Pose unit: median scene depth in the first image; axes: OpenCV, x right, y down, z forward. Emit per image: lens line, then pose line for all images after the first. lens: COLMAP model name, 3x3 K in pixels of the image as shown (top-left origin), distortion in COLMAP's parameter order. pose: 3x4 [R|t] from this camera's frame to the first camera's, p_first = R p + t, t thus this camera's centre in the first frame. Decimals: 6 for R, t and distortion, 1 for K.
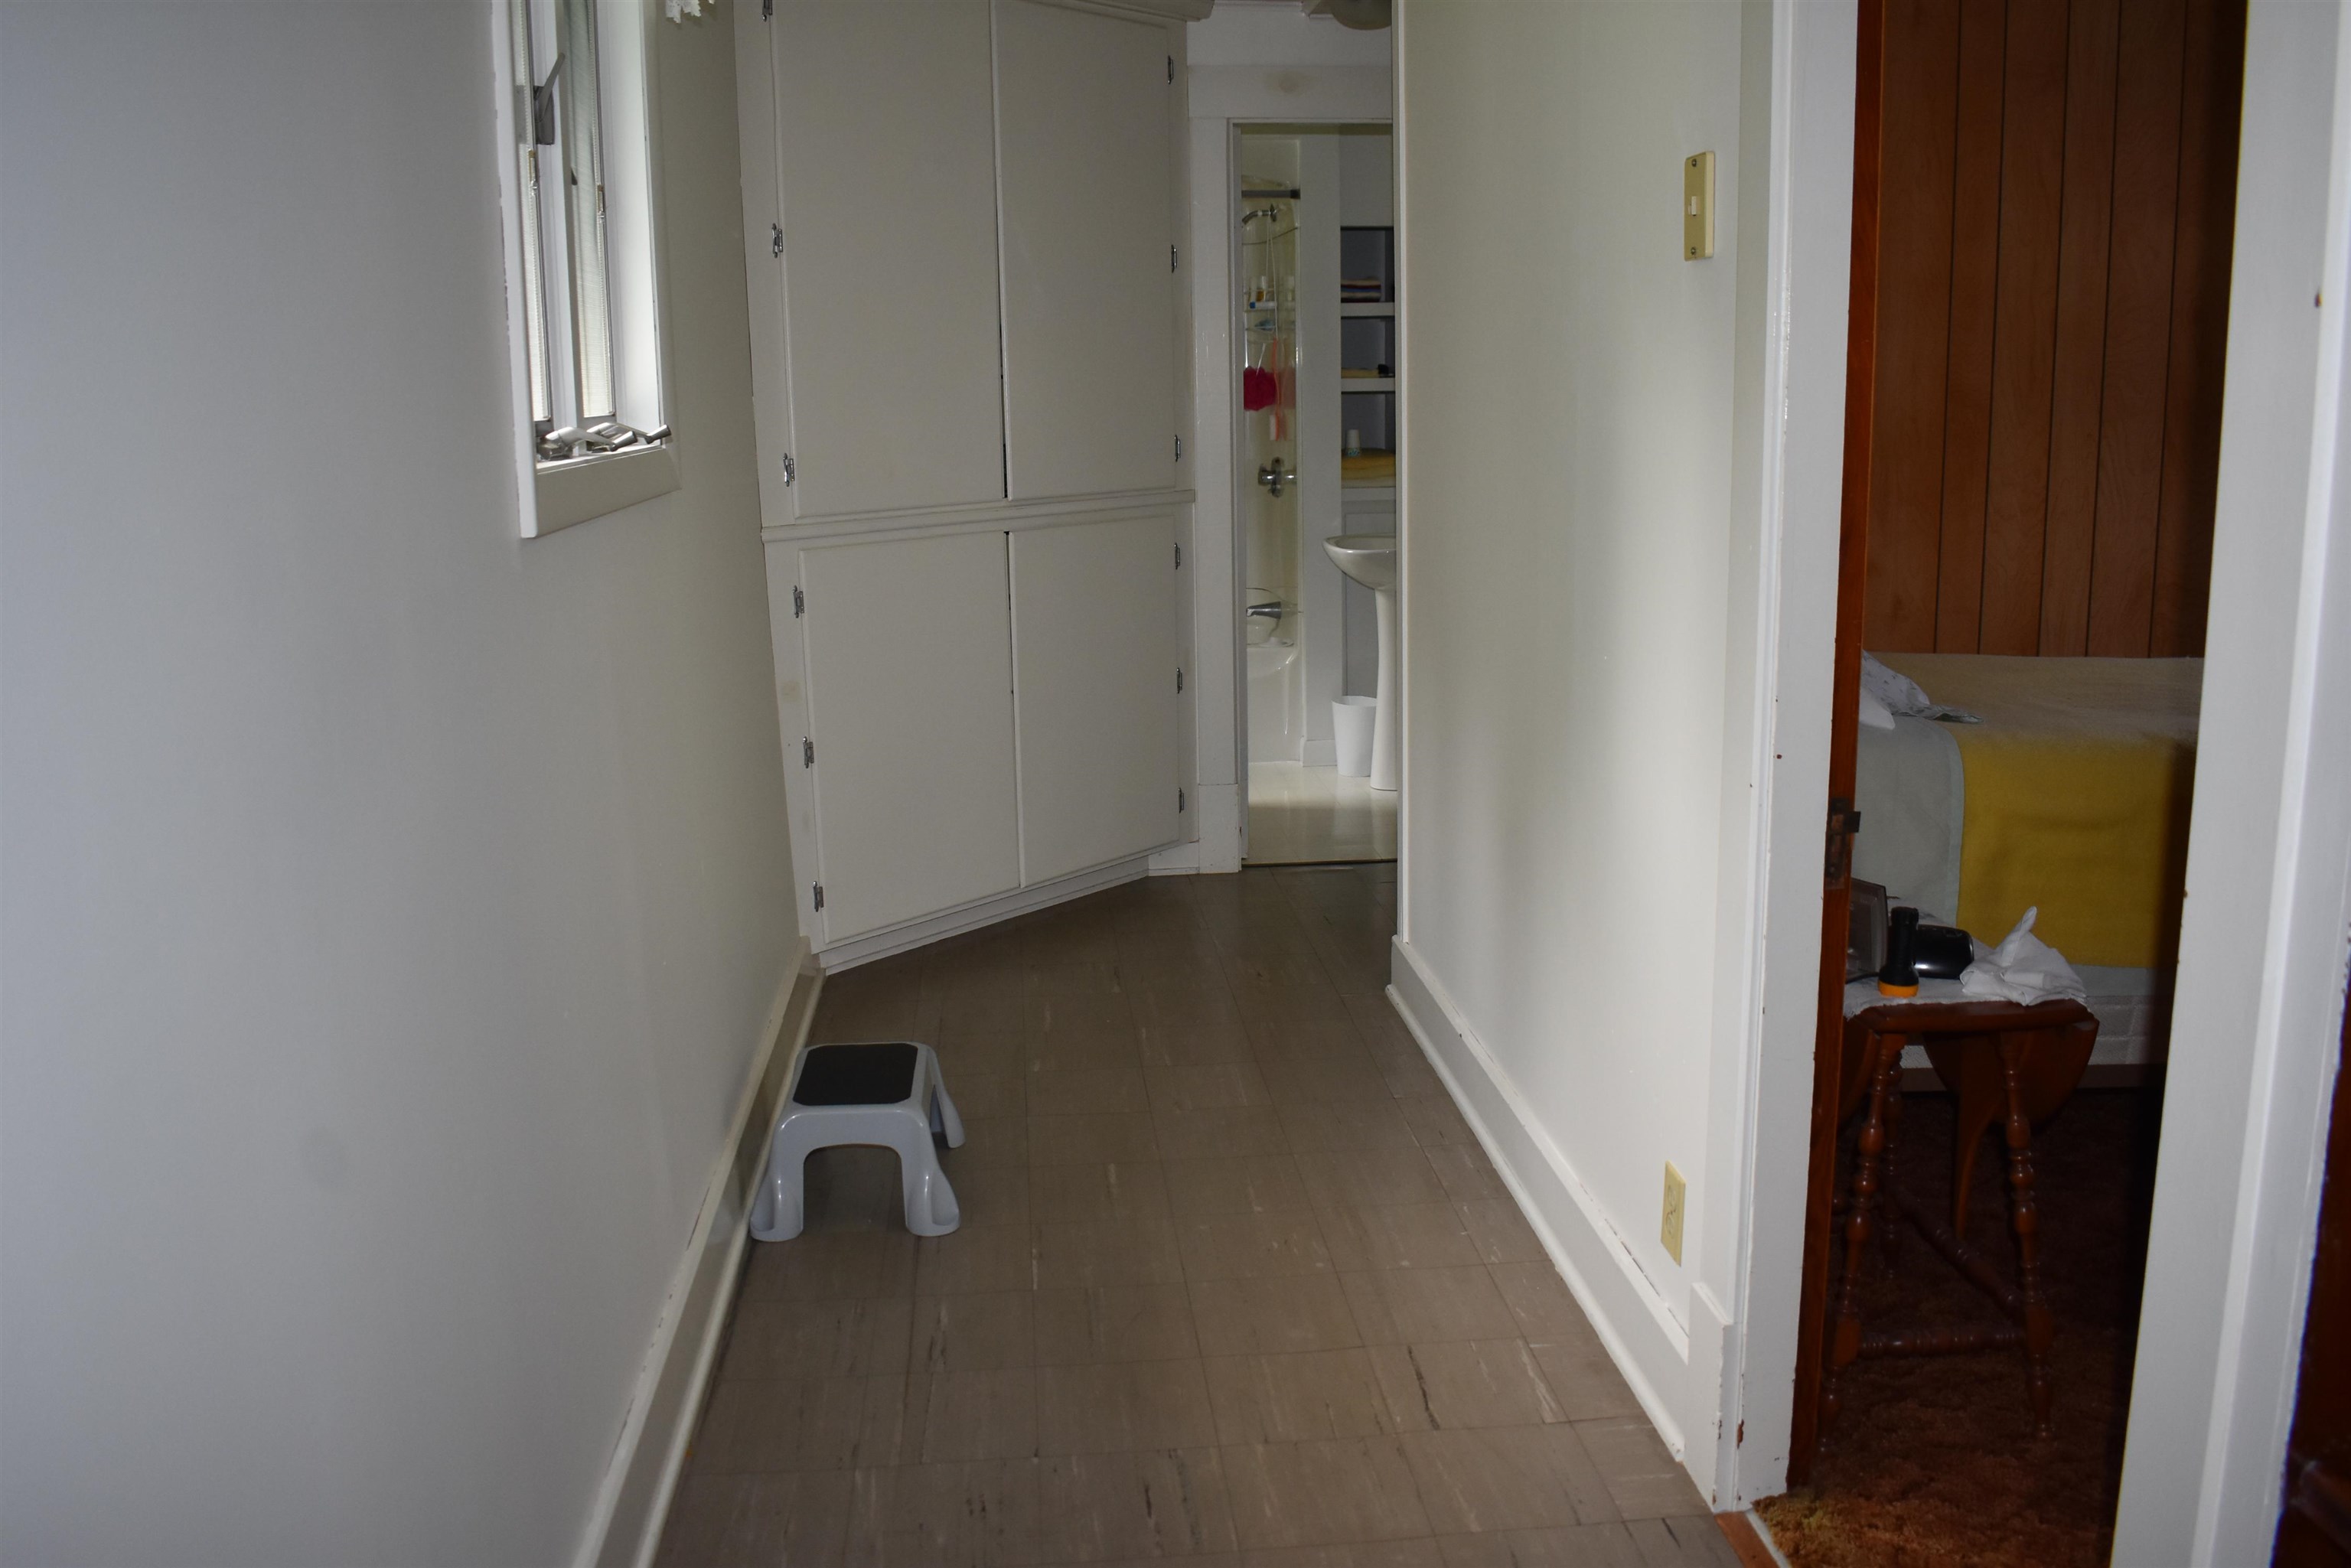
lens RADIAL K [[1830.8, 0, 1185.1], [0, 1830.8, 780.9], [0, 0, 1]] dist [-0.093194, 0.001729]
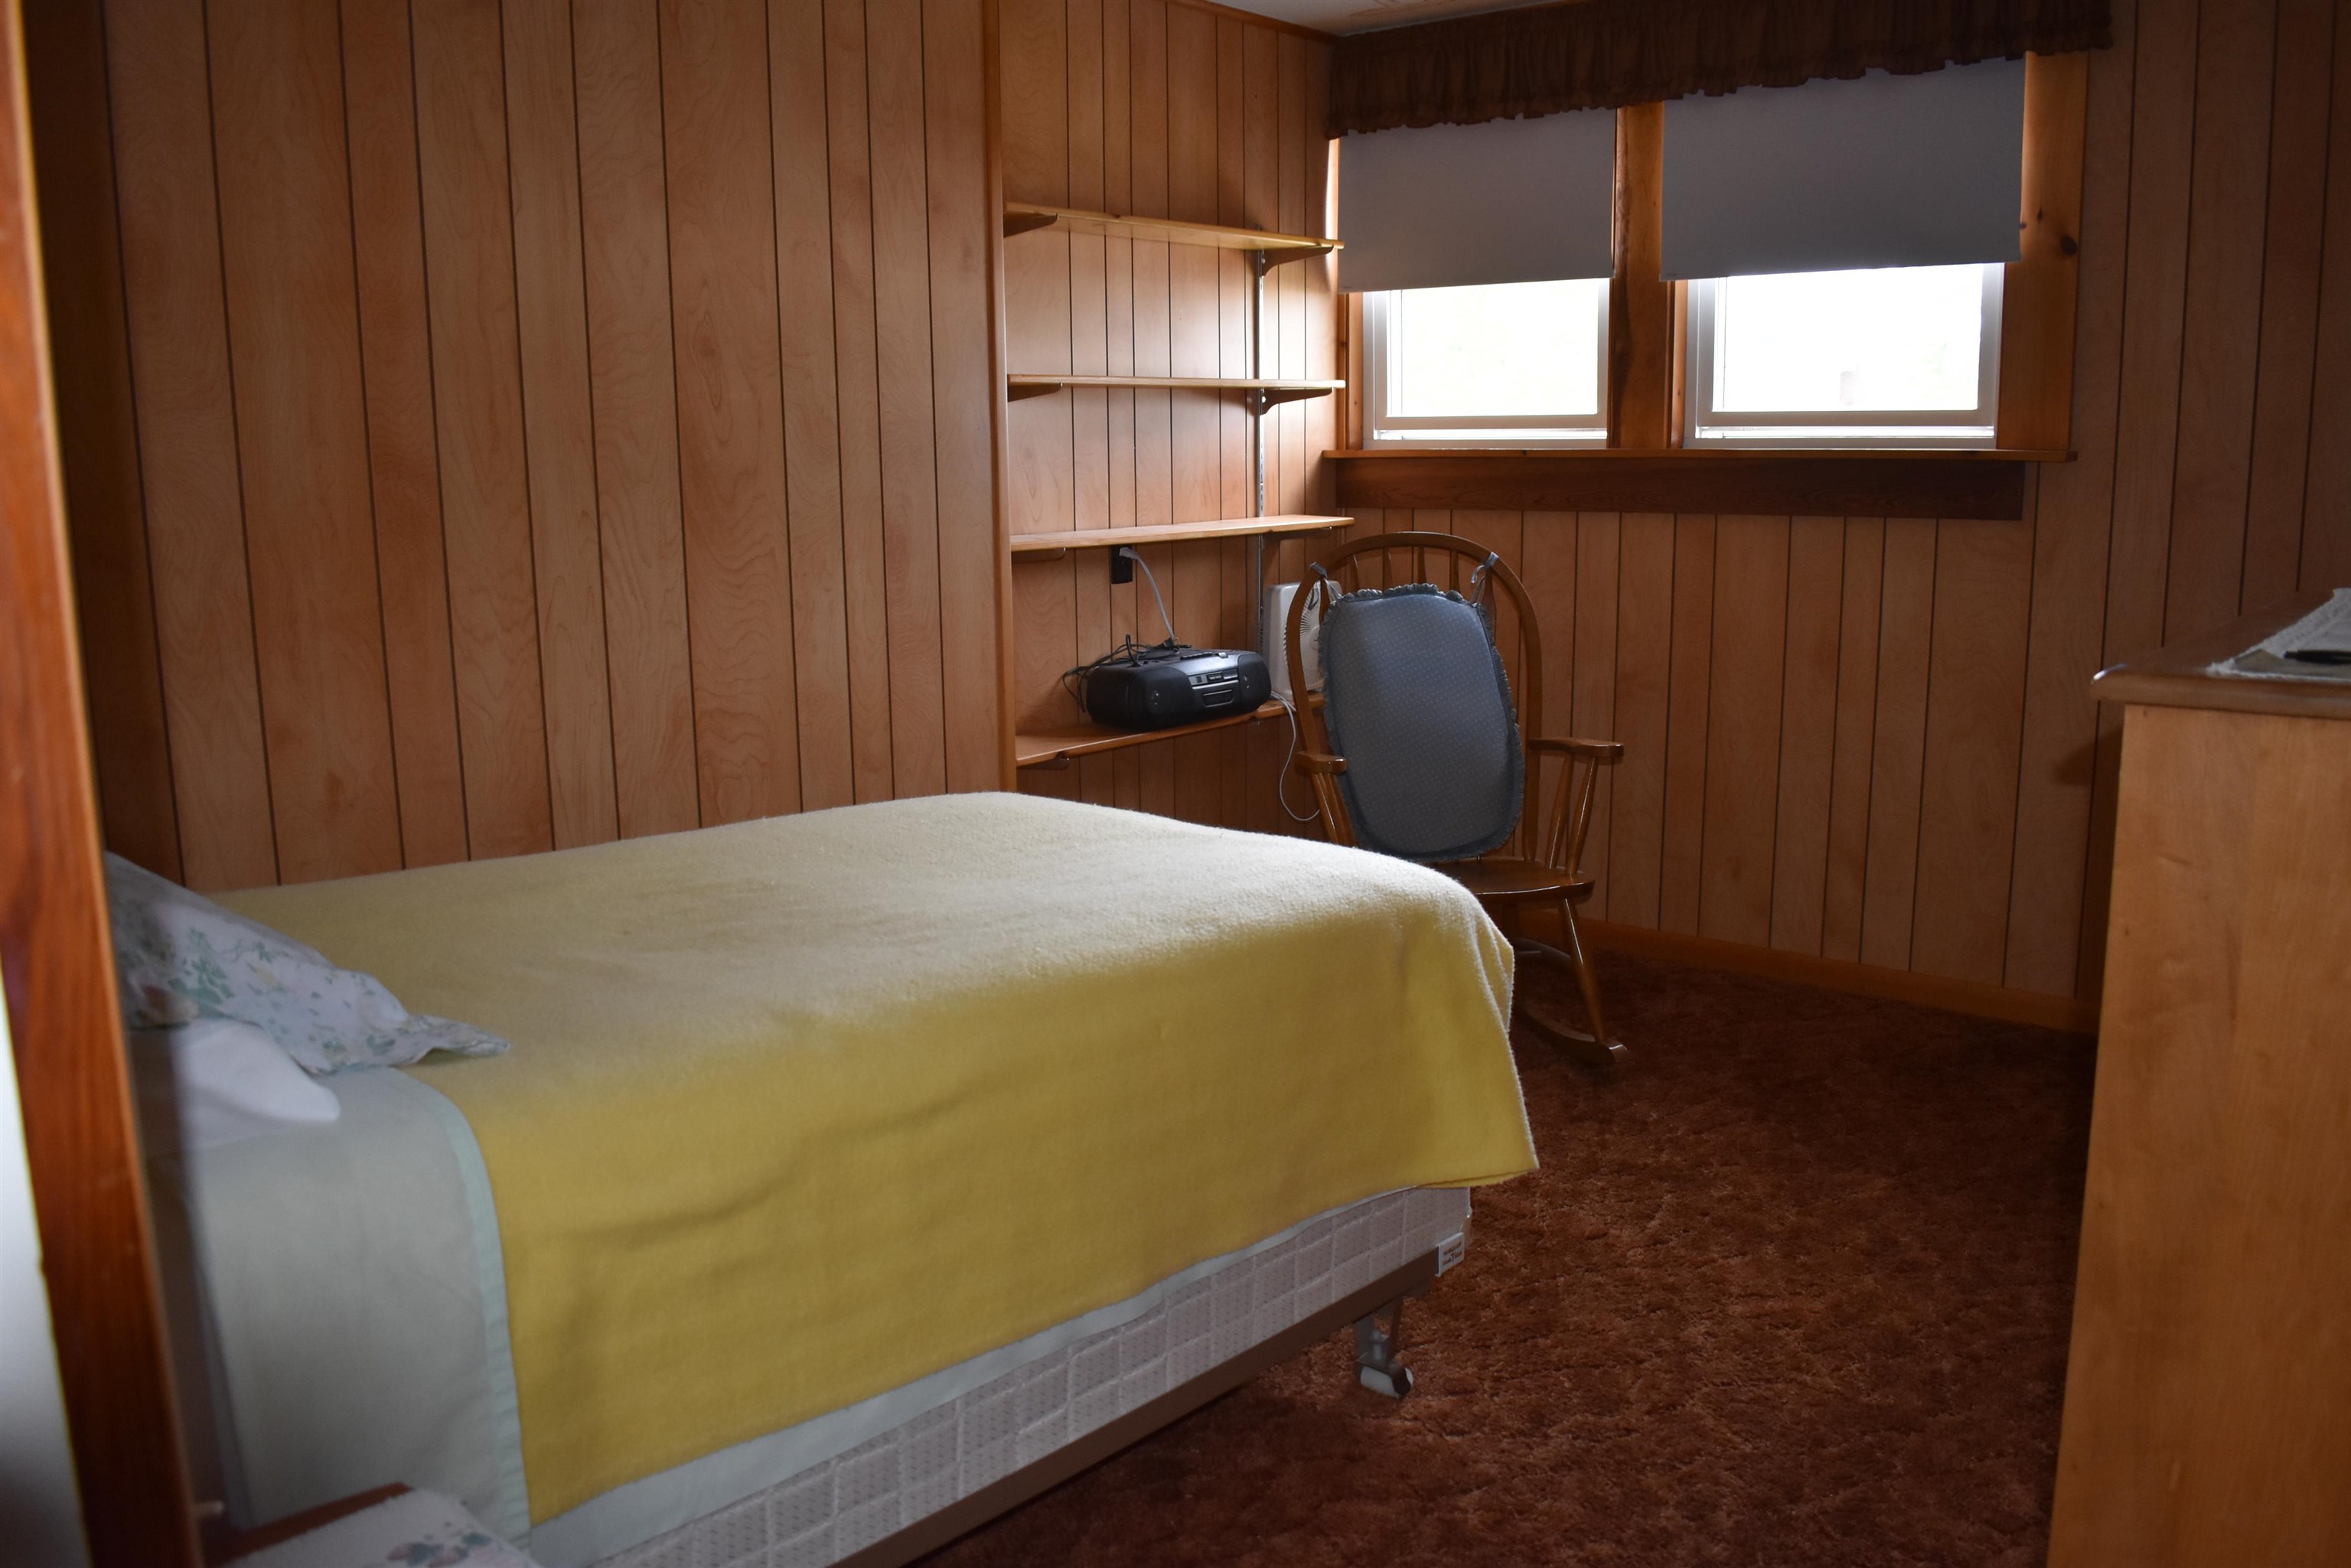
lens RADIAL K [[1830.8, 0, 1185.1], [0, 1830.8, 780.9], [0, 0, 1]] dist [-0.093194, 0.001729]
pose [[0.693224, -0.116304, 0.711277, 0.153753], [0.143872, 0.989362, 0.021555, -0.071337], [-0.706217, 0.087391, 0.702582, 0.343026]]
